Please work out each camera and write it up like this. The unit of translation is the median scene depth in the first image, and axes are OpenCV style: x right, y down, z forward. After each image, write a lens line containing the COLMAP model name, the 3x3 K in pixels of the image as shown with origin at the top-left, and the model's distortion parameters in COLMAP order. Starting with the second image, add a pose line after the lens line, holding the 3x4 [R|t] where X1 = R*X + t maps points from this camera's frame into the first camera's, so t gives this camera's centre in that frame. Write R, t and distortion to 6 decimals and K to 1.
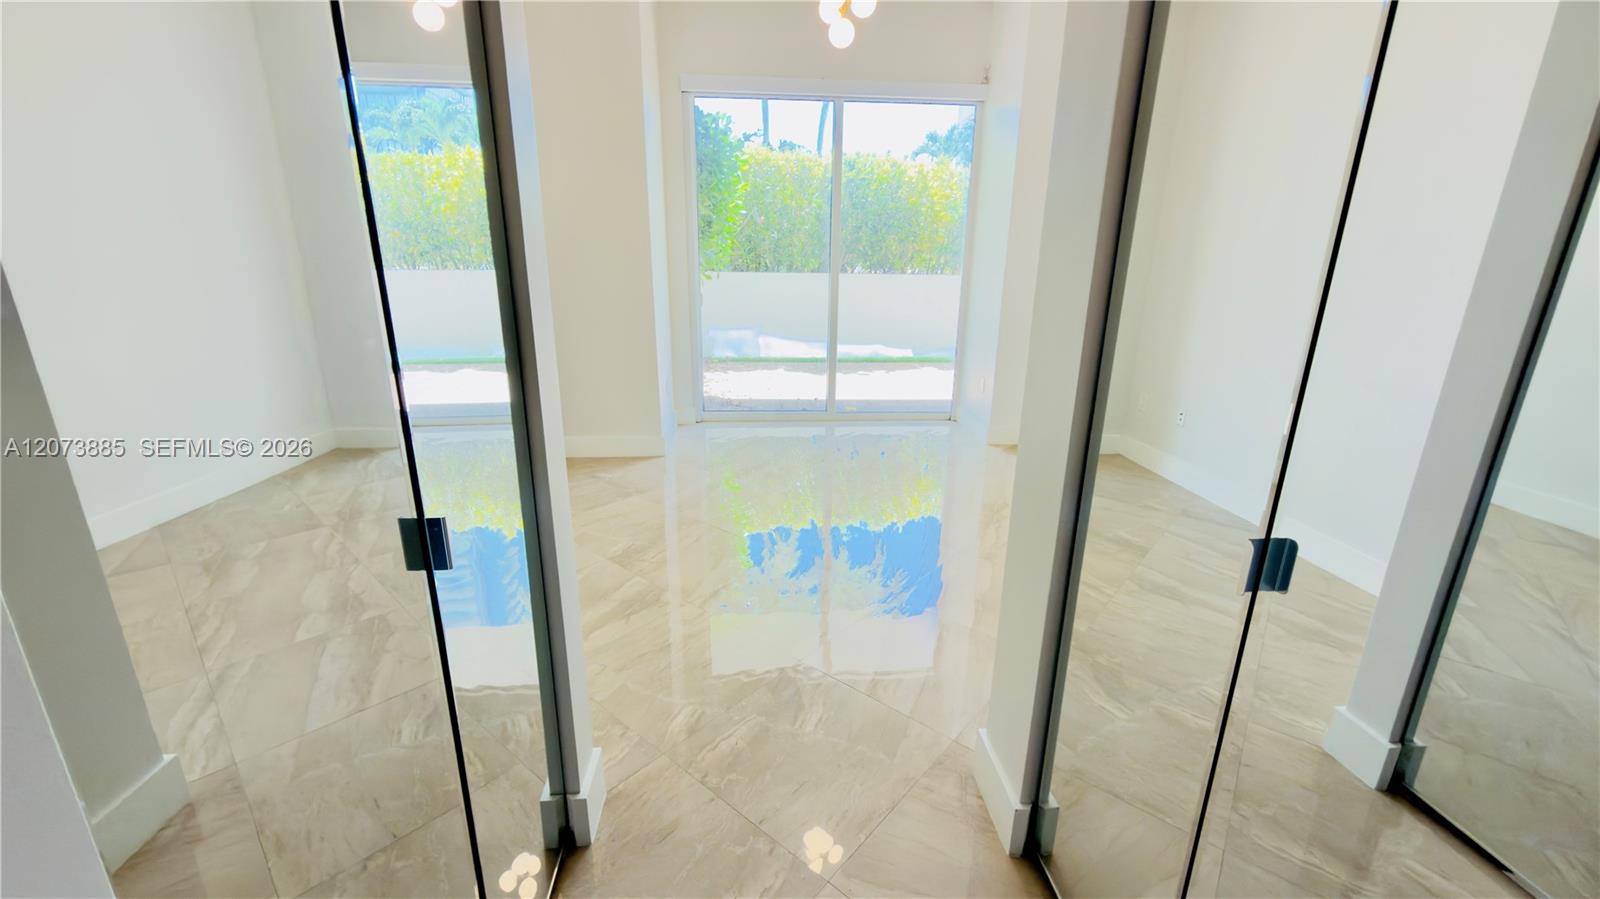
lens RADIAL K [[644.3, 0, 801.2], [0, 644.3, 450.3], [0, 0, 1]] dist [0.000326, 0.000439]
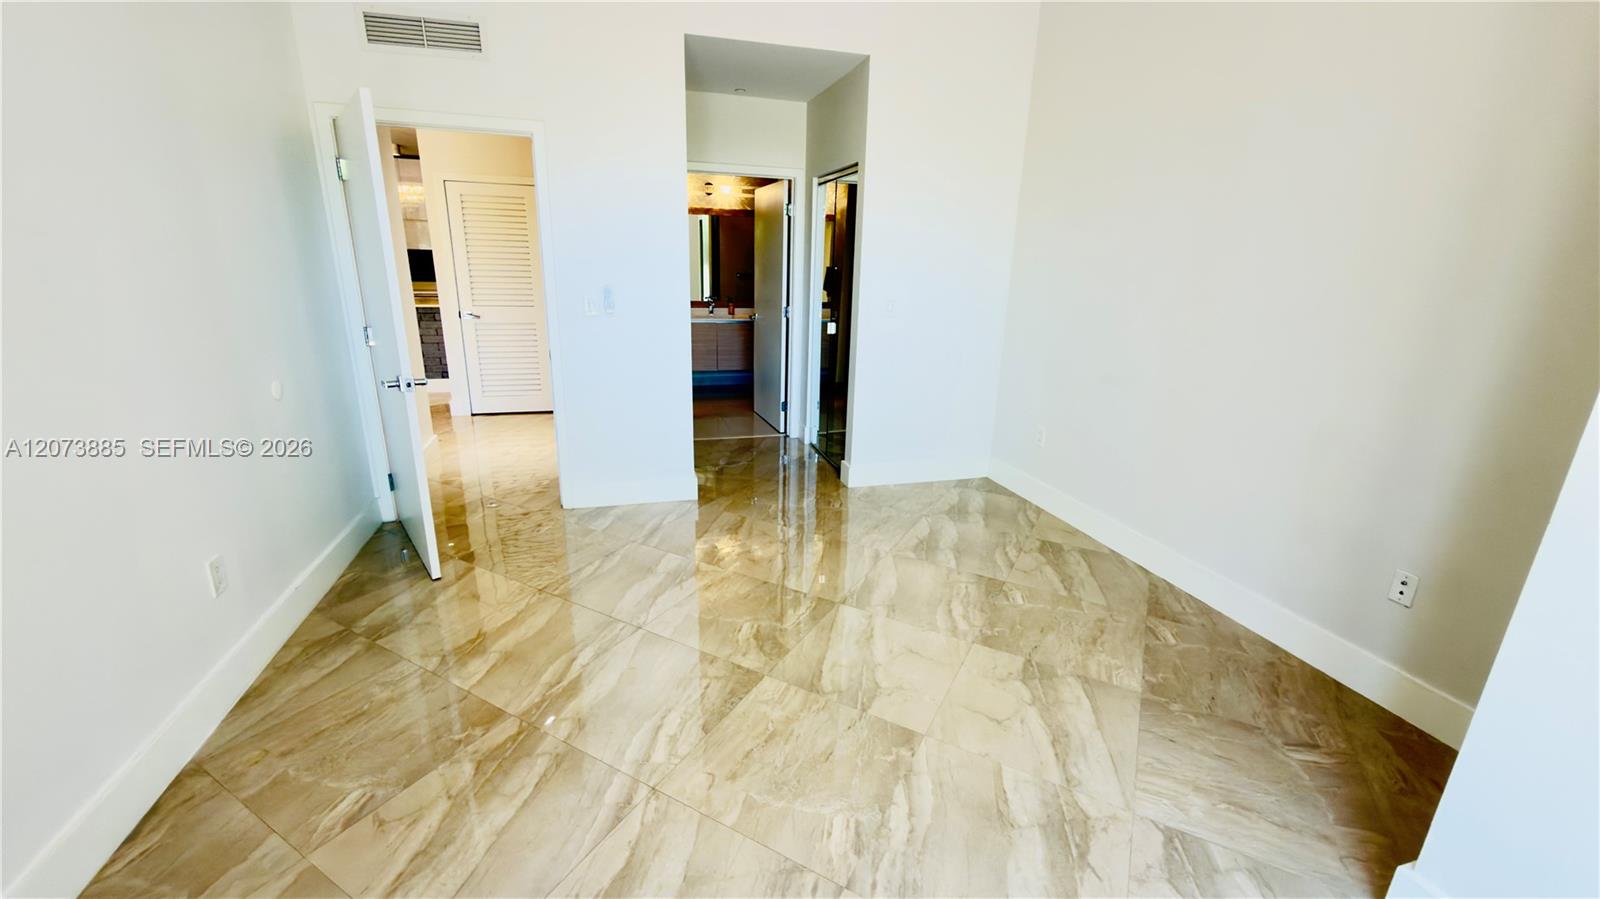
lens RADIAL K [[644.3, 0, 799.6], [0, 644.3, 451.8], [0, 0, 1]] dist [0.000326, 0.000439]
pose [[-0.979755, 0.017115, -0.199467, 0.153319], [-0.093801, 0.840967, 0.532894, -0.362736], [0.176866, 0.540816, -0.822336, 1.169602]]
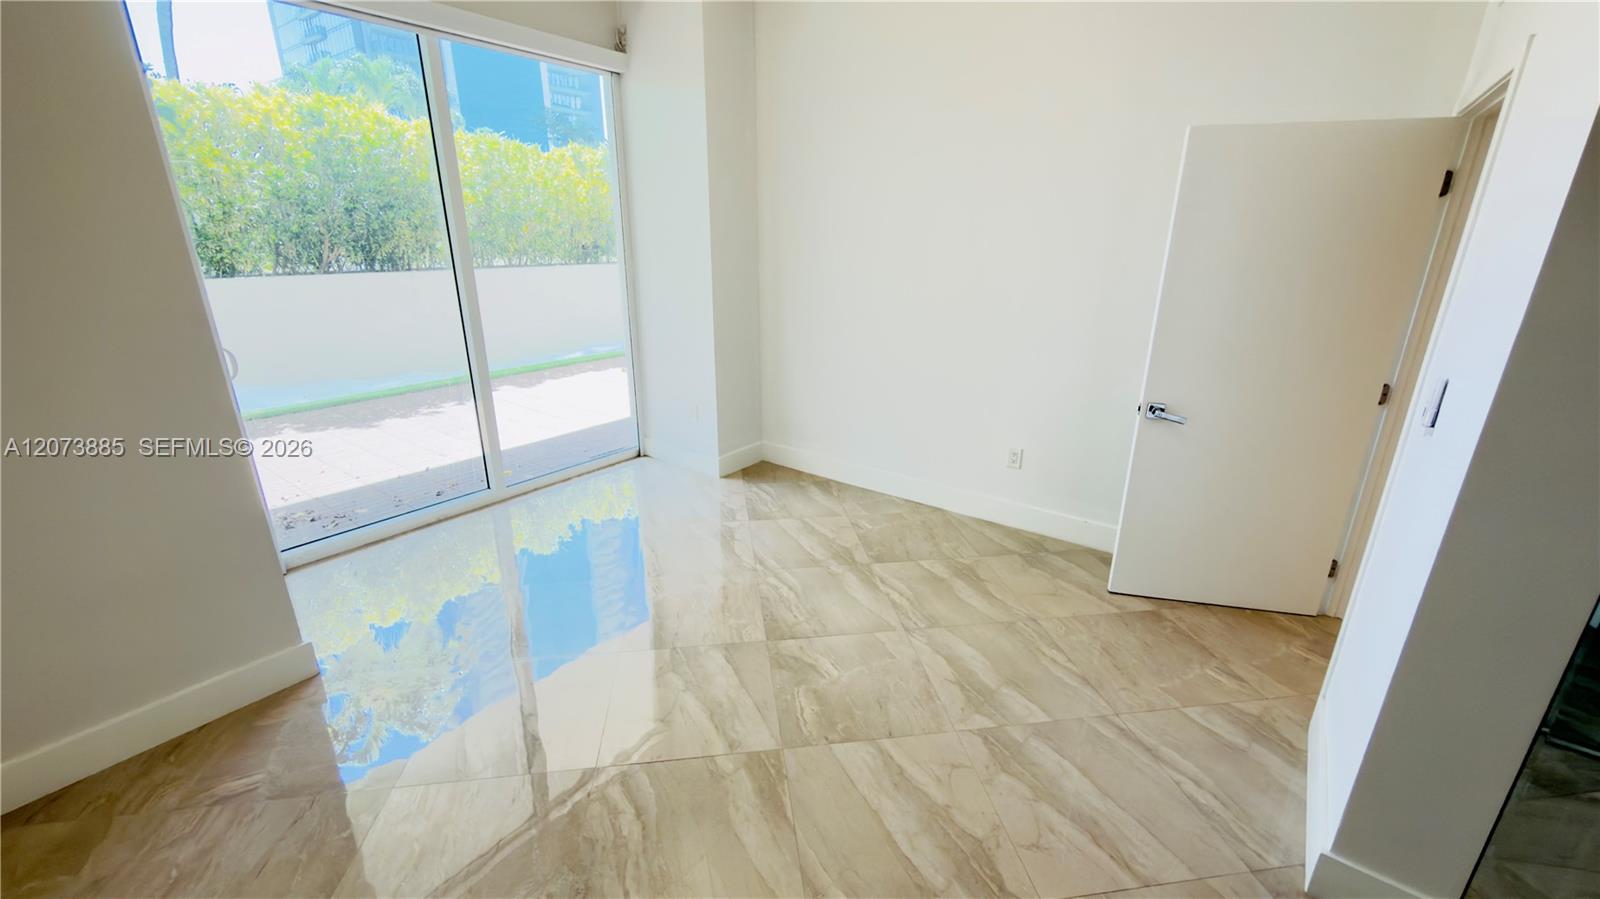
lens RADIAL K [[644.3, 0, 800.7], [0, 644.3, 451.2], [0, 0, 1]] dist [0.000326, 0.000439]
pose [[0.667740, -0.248035, 0.701856, -0.295087], [0.212345, 0.967148, 0.139766, -0.171809], [-0.713466, 0.055709, 0.698472, 0.349848]]
